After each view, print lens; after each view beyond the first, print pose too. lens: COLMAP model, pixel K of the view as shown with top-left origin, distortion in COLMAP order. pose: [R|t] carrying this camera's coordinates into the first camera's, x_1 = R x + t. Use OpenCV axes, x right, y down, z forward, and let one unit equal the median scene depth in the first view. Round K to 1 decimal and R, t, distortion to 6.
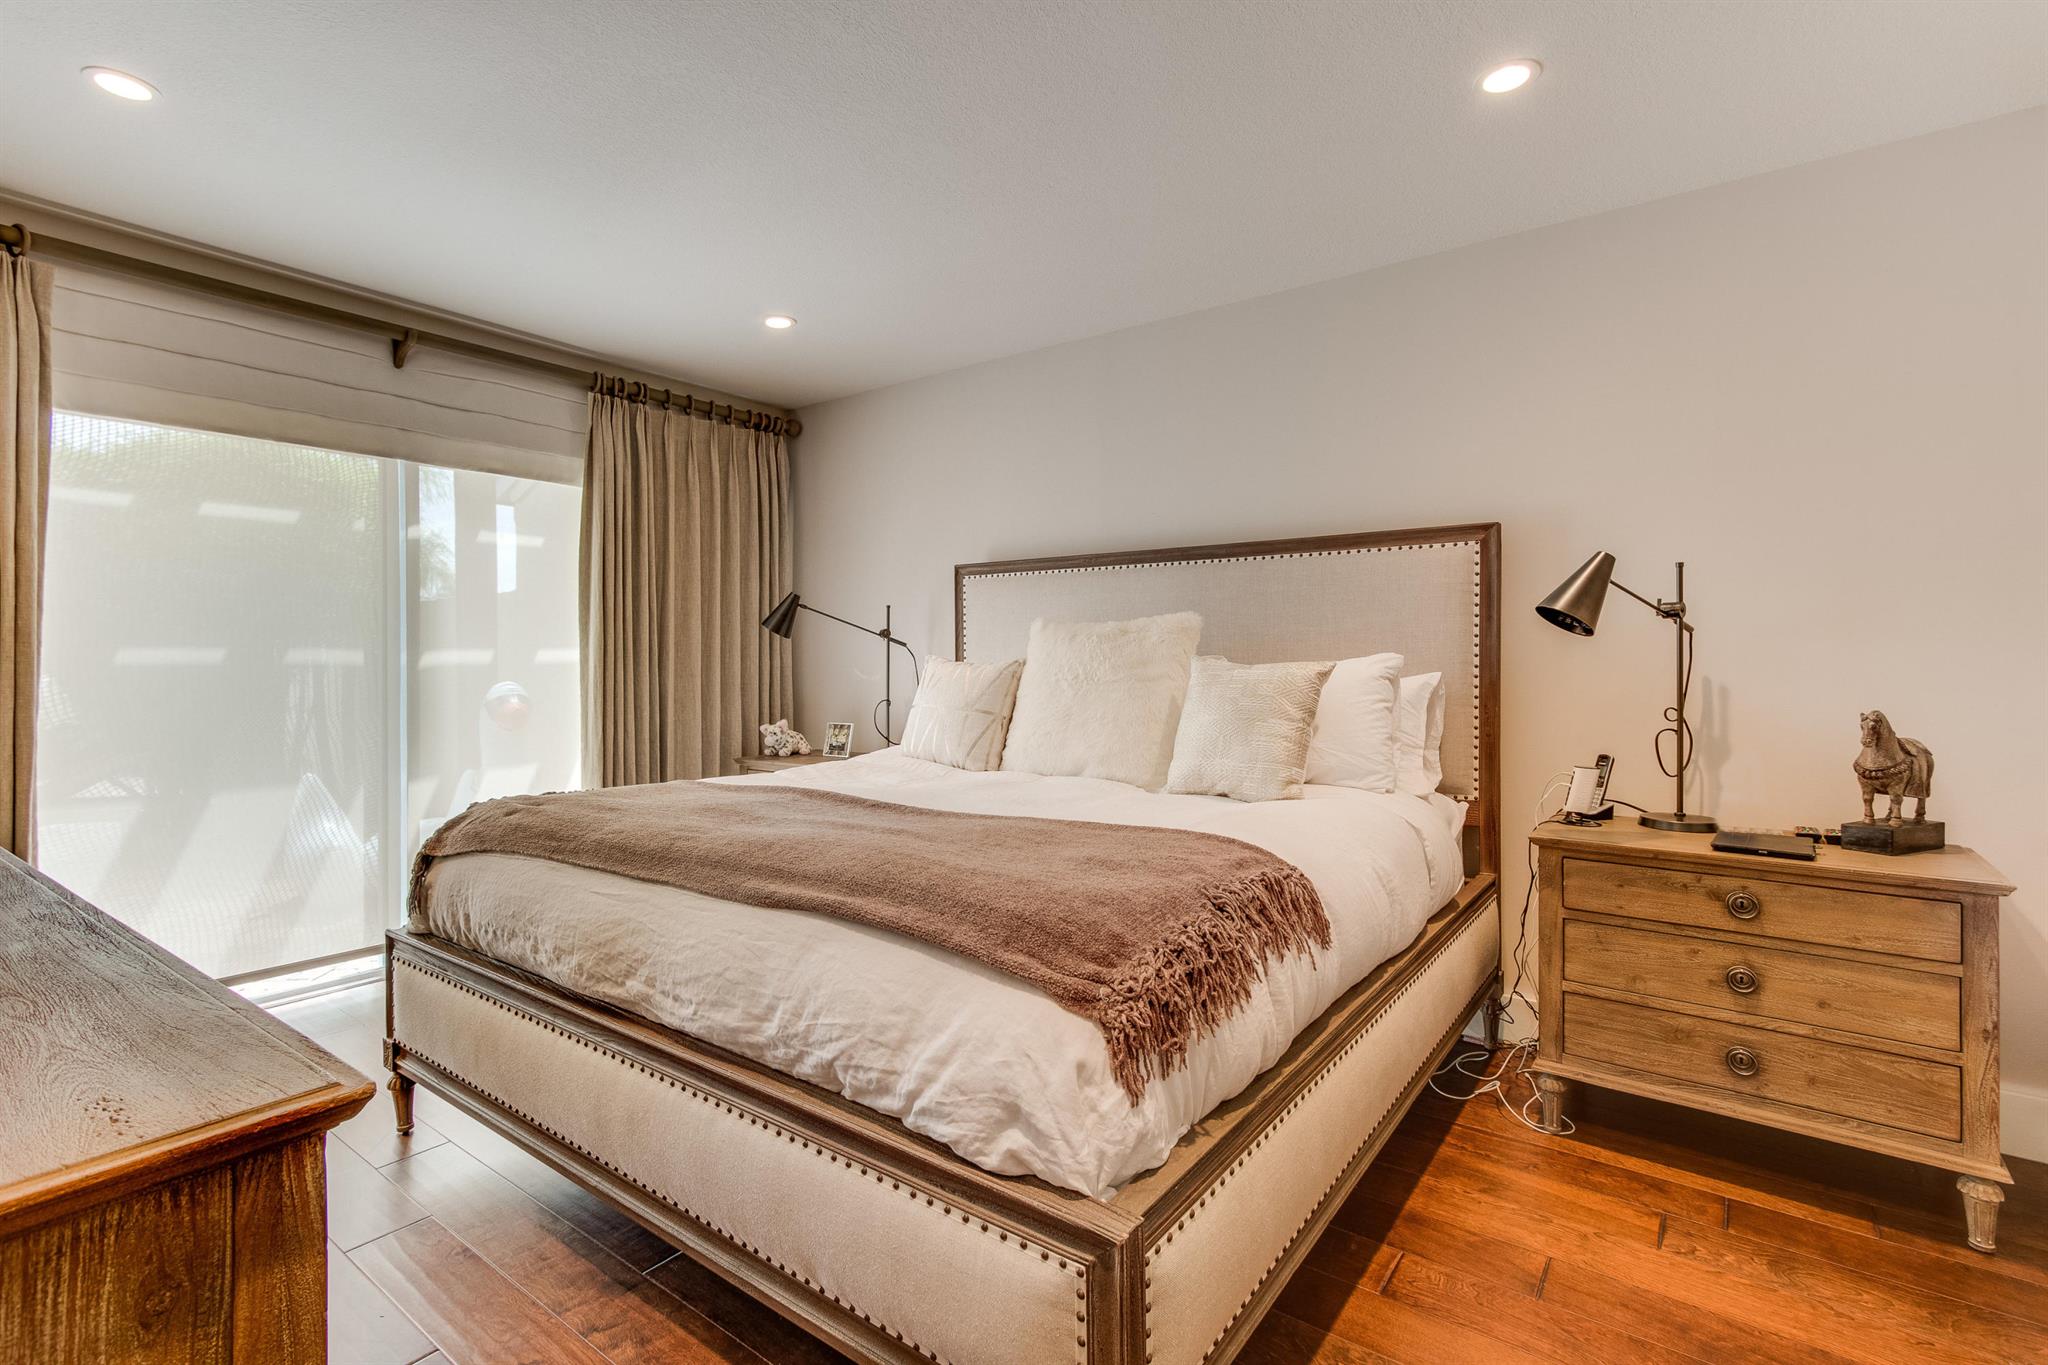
lens RADIAL K [[953.5, 0, 1014.4], [0, 953.5, 672.3], [0, 0, 1]] dist [0.002166, 0.001074]
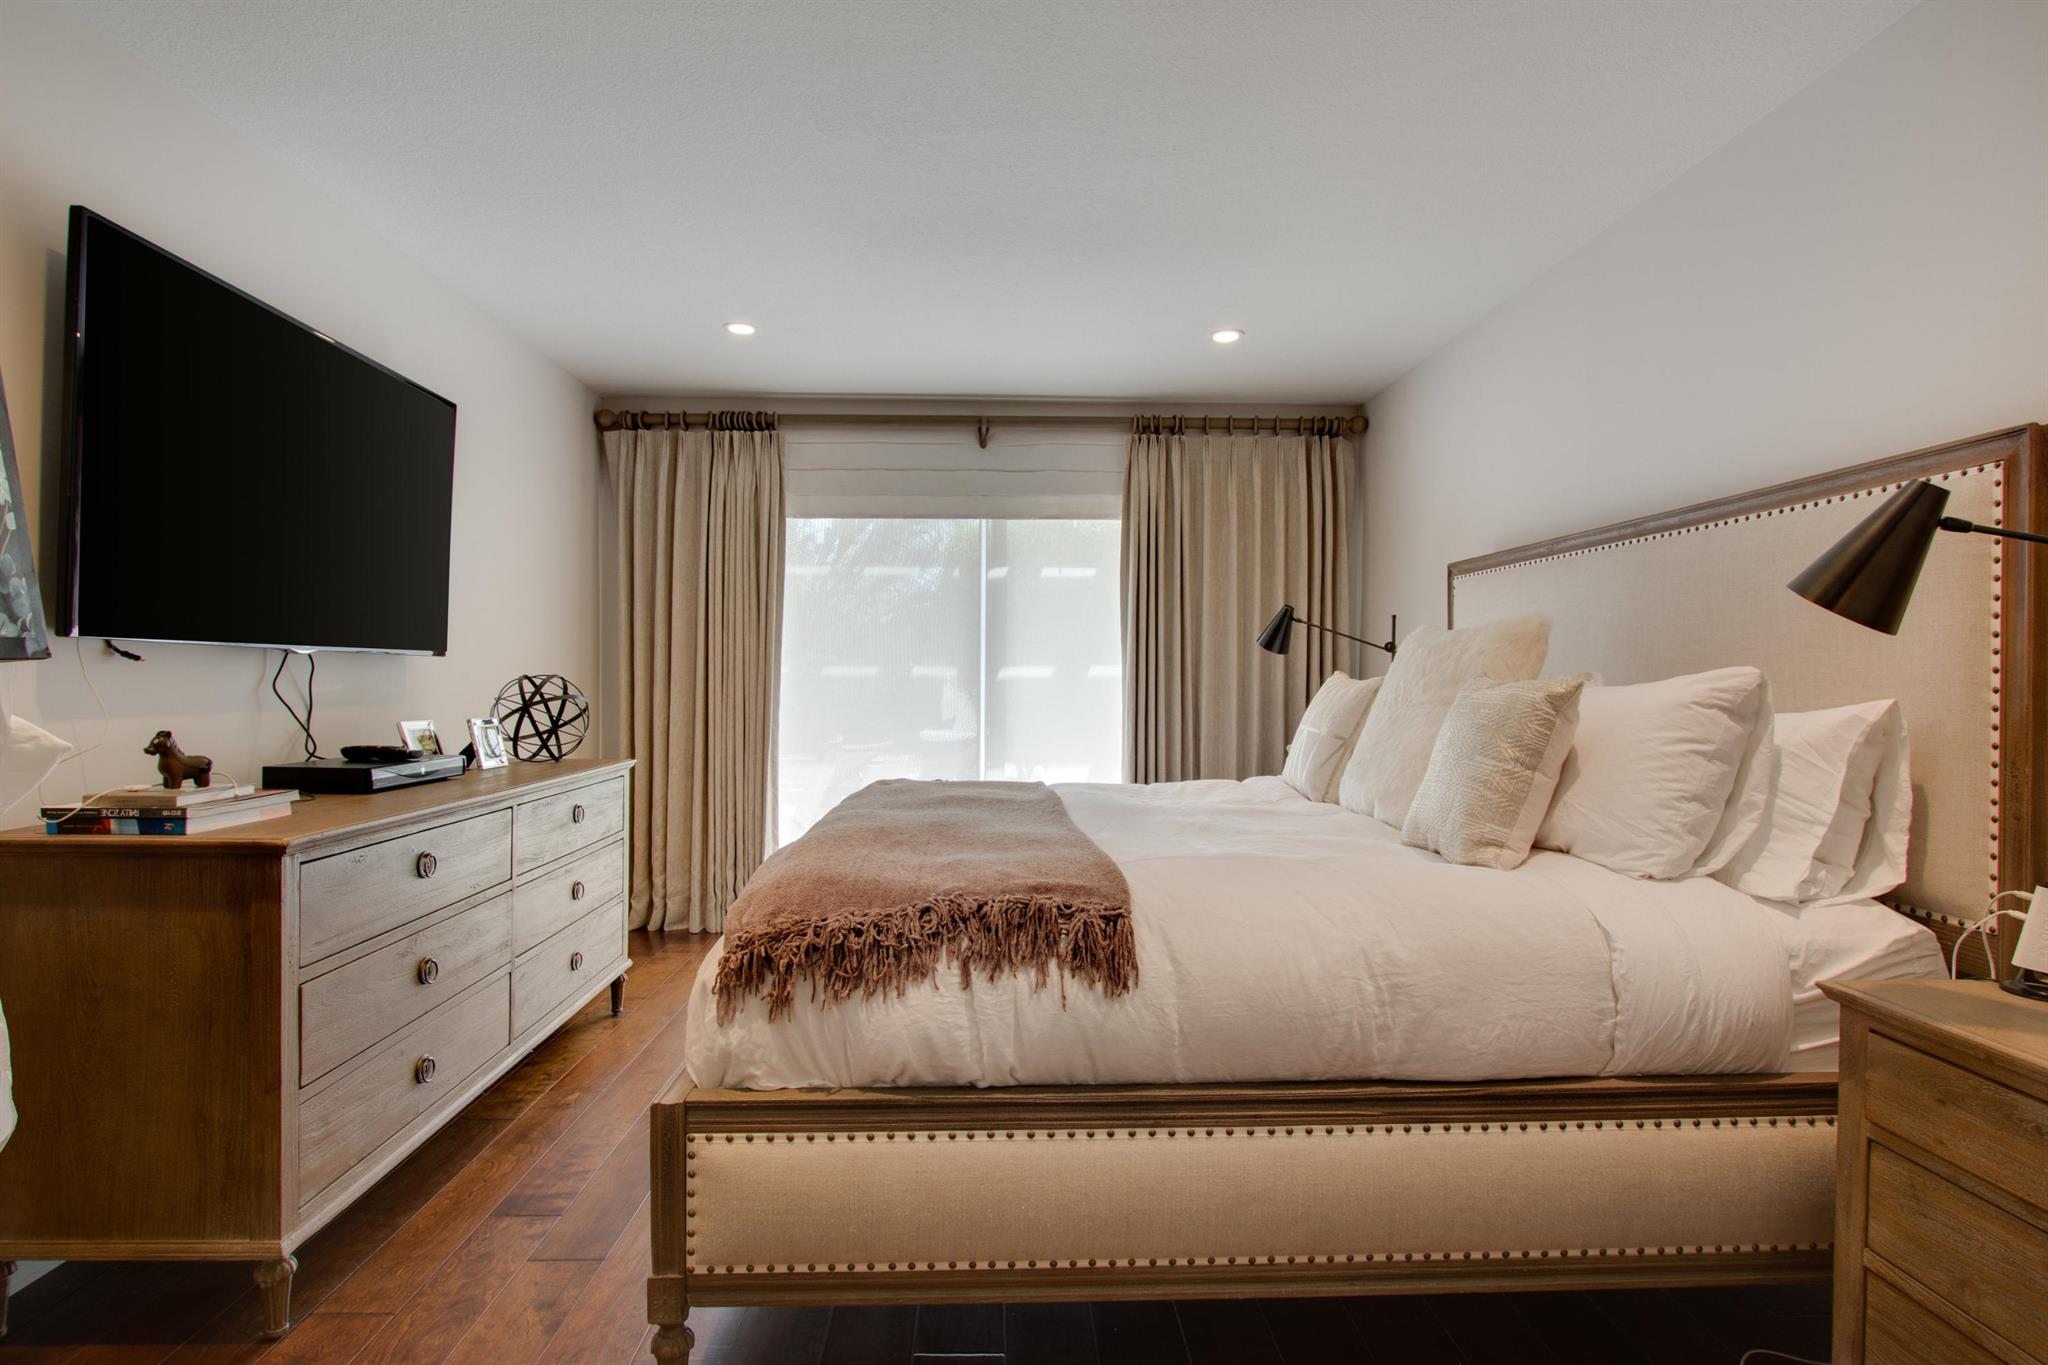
lens RADIAL K [[1070.6, 0, 1027.2], [0, 1070.6, 688.1], [0, 0, 1]] dist [-0.019452, -0.000700]
pose [[0.616333, 0.012696, -0.787384, 0.530375], [-0.014823, 0.999880, 0.004519, -0.001749], [0.787346, 0.008886, 0.616447, 0.159474]]
